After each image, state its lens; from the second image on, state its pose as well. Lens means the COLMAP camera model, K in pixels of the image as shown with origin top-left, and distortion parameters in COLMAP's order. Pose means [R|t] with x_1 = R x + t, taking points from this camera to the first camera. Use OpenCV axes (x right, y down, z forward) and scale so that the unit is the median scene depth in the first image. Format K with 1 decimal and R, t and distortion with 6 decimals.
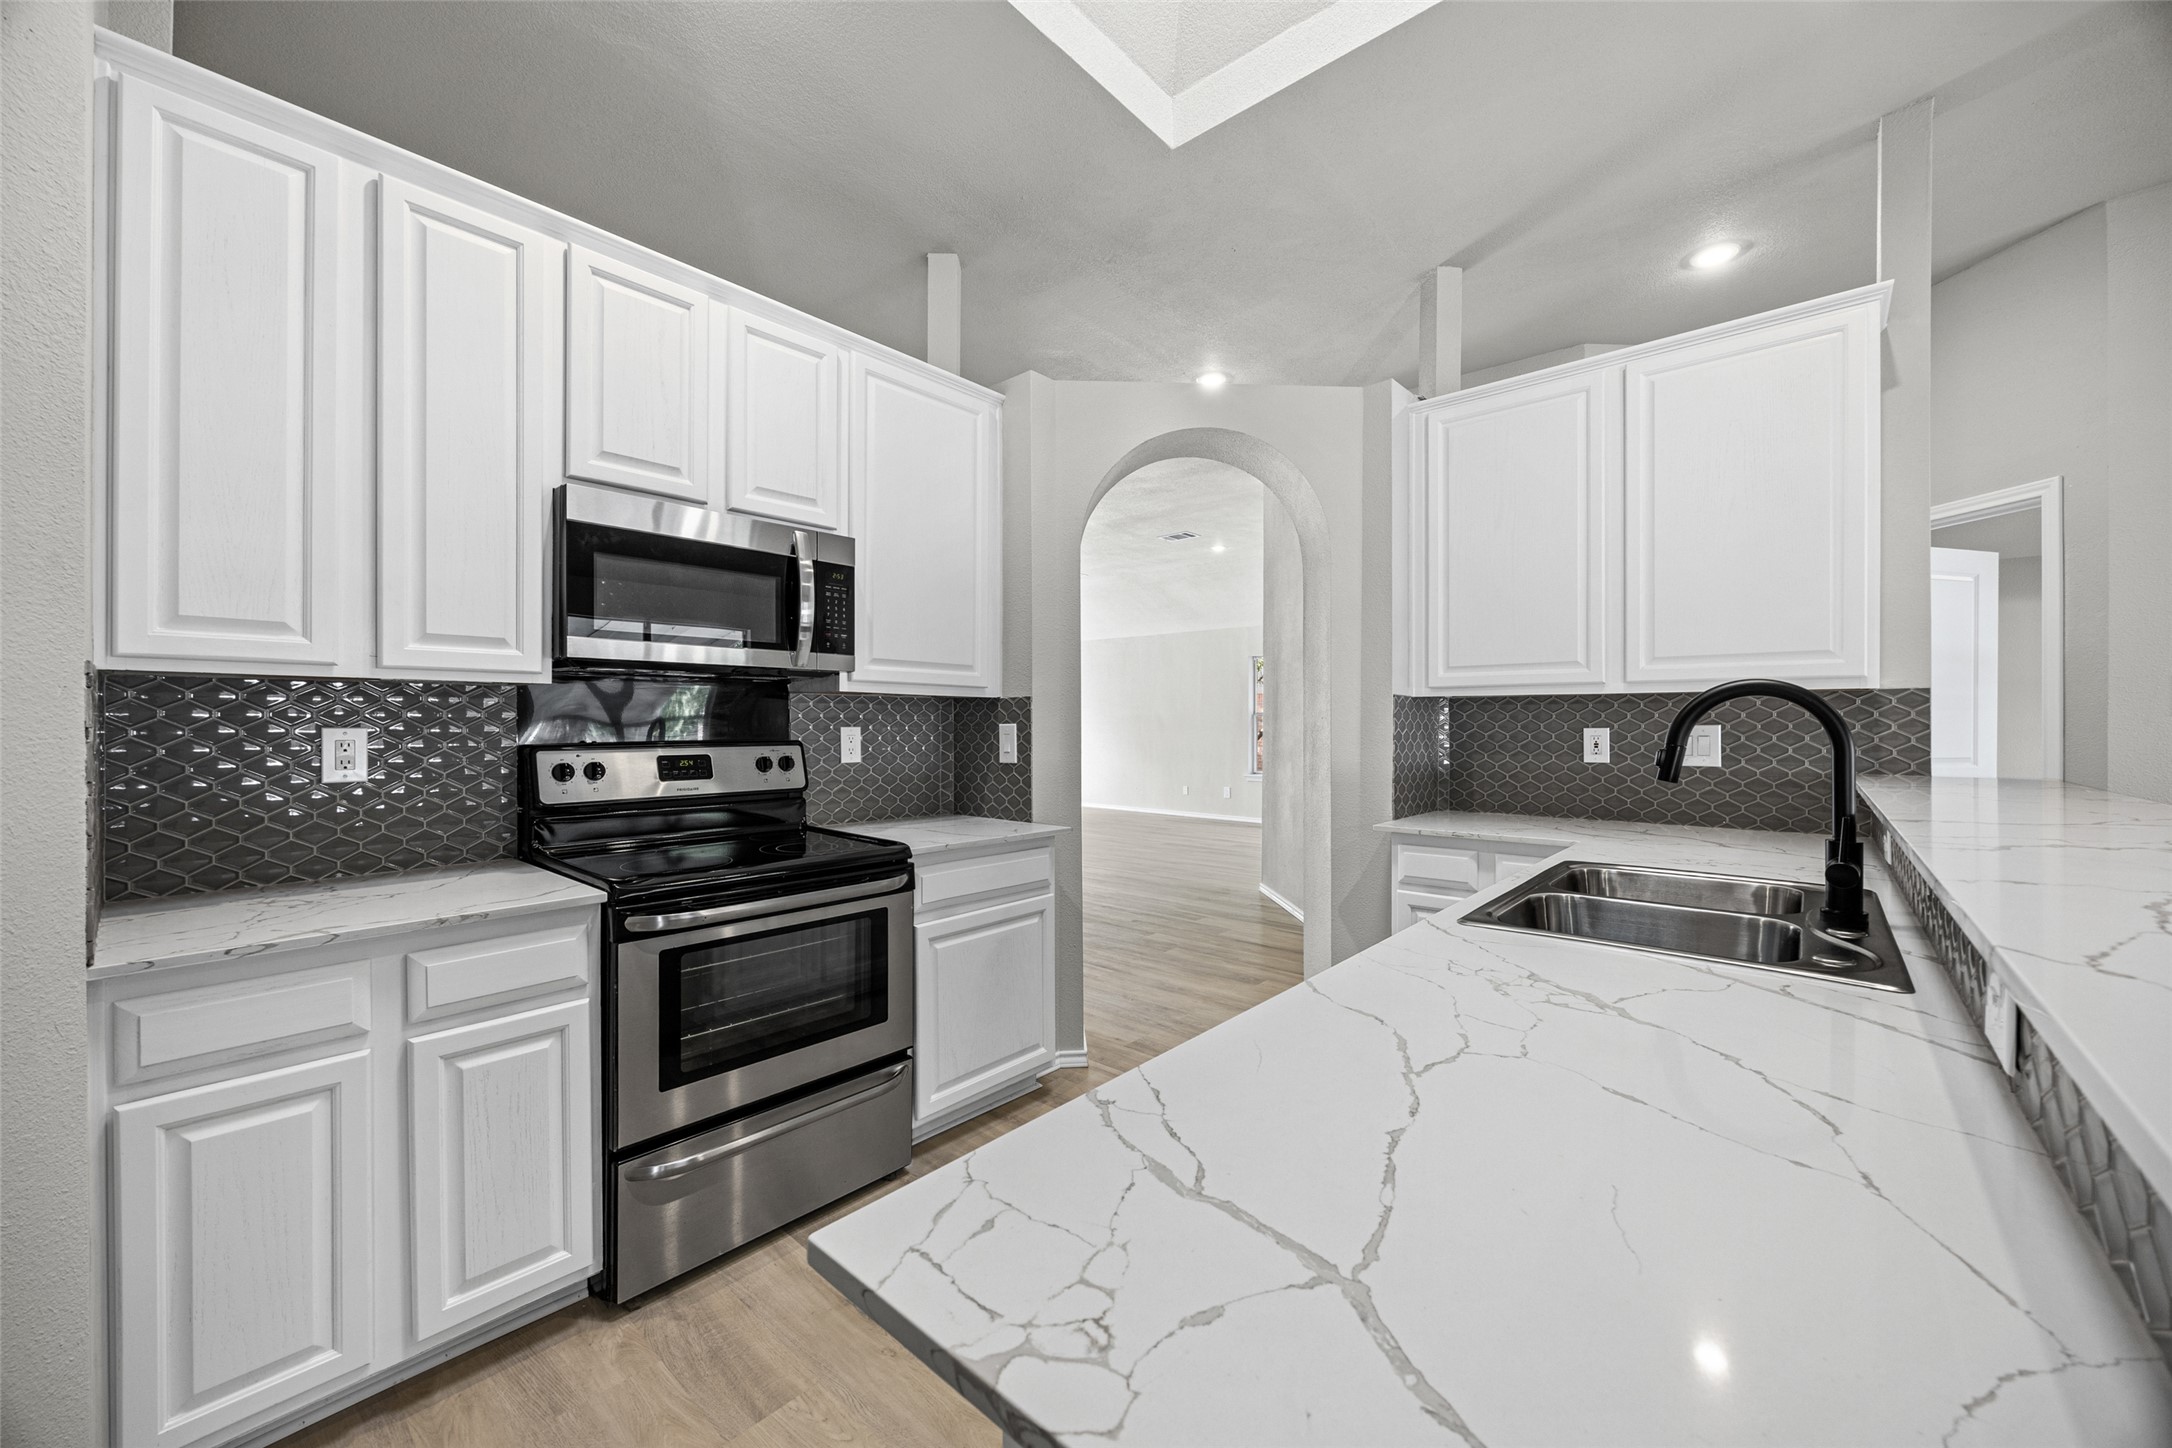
lens RADIAL K [[822.1, 0, 1084.3], [0, 822.1, 721.6], [0, 0, 1]] dist [-0.003087, -0.000147]
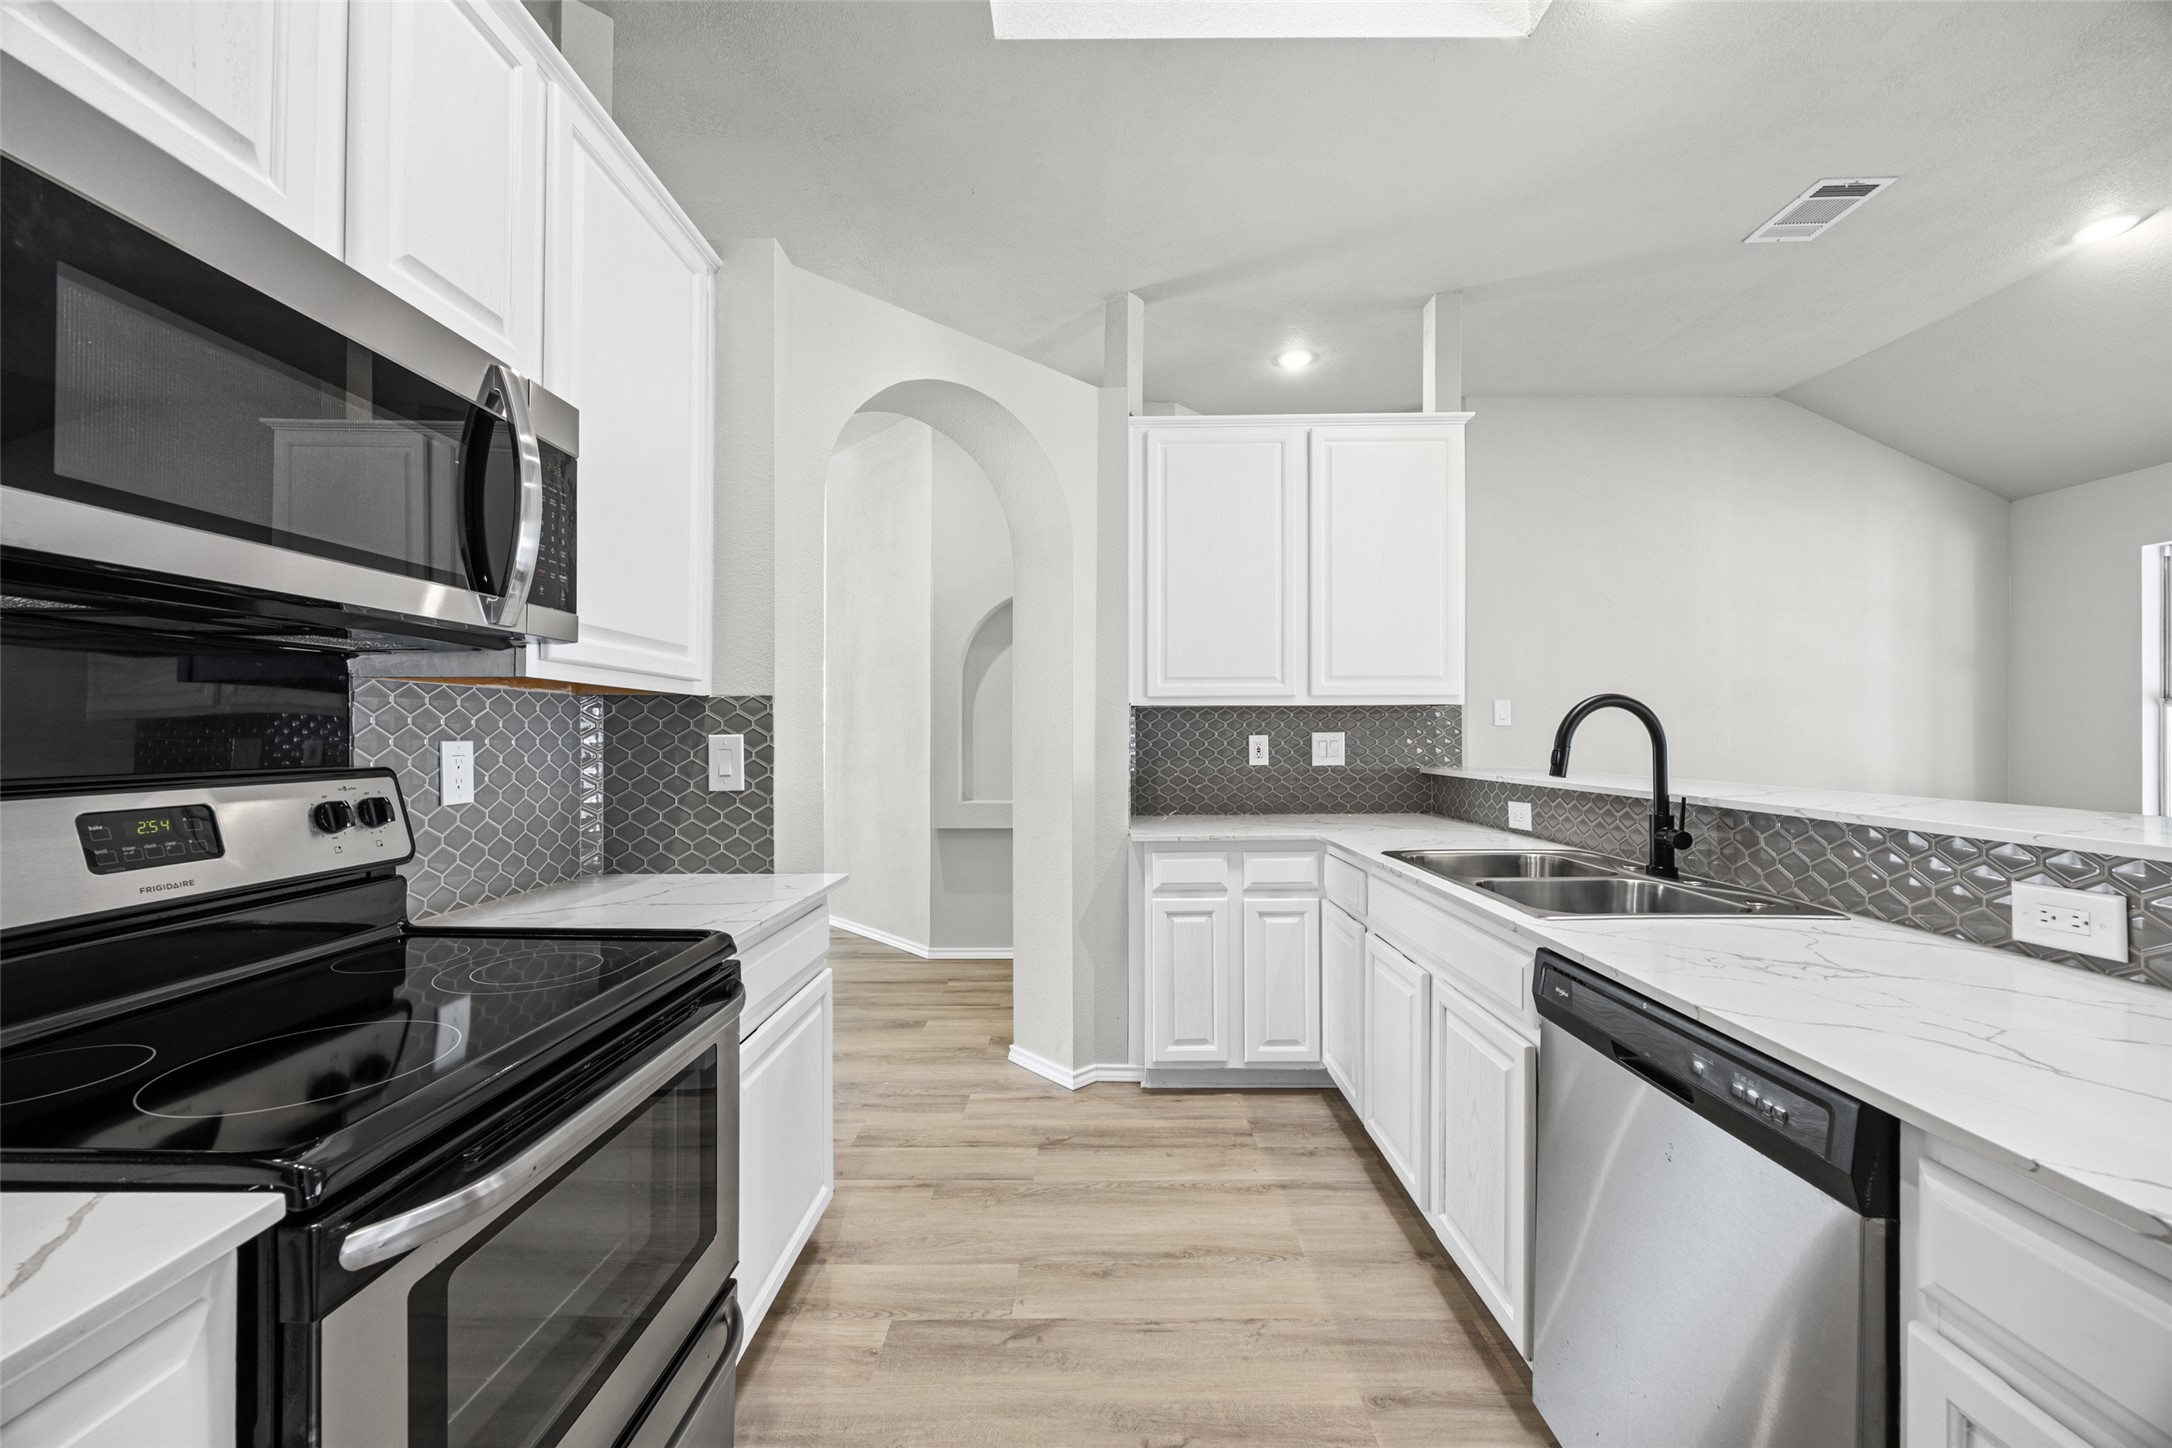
lens RADIAL K [[822.1, 0, 1088.1], [0, 822.1, 725.1], [0, 0, 1]] dist [-0.003087, -0.000147]
pose [[0.756320, 0.002180, 0.654199, -0.325281], [0.004164, 0.999958, -0.008145, 0.001927], [-0.654189, 0.008884, 0.756279, 0.287318]]
